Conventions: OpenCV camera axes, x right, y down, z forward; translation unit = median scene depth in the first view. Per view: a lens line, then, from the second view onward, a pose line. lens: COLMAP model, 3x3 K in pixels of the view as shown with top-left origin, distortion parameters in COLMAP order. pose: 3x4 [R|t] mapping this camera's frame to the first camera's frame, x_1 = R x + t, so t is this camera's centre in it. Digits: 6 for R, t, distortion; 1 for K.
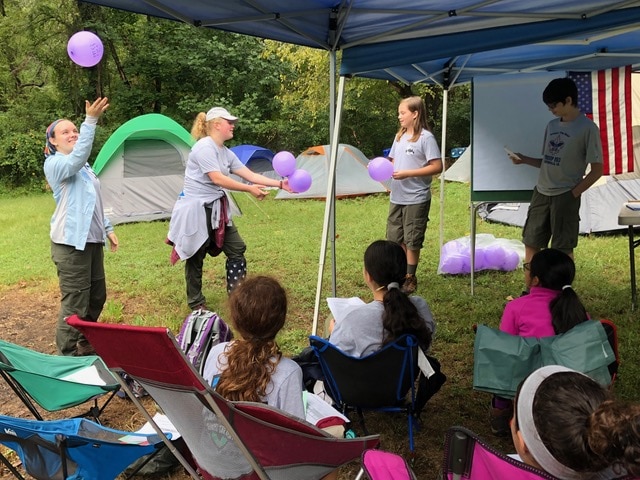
lens RADIAL K [[637.0, 0, 320.0], [0, 637.0, 240.0], [0, 0, 1]] dist [0.012386, -0.012376]
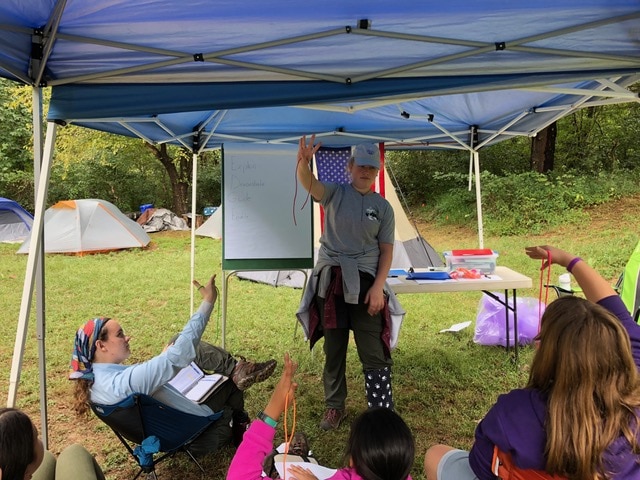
lens RADIAL K [[523.0, 0, 319.7], [0, 523.0, 251.4], [0, 0, 1]] dist [0.031147, -0.005350]
pose [[0.913630, 0.003651, 0.406531, 0.047214], [0.017931, 0.998625, -0.049267, -0.045521], [-0.406152, 0.052301, 0.912308, 0.208088]]
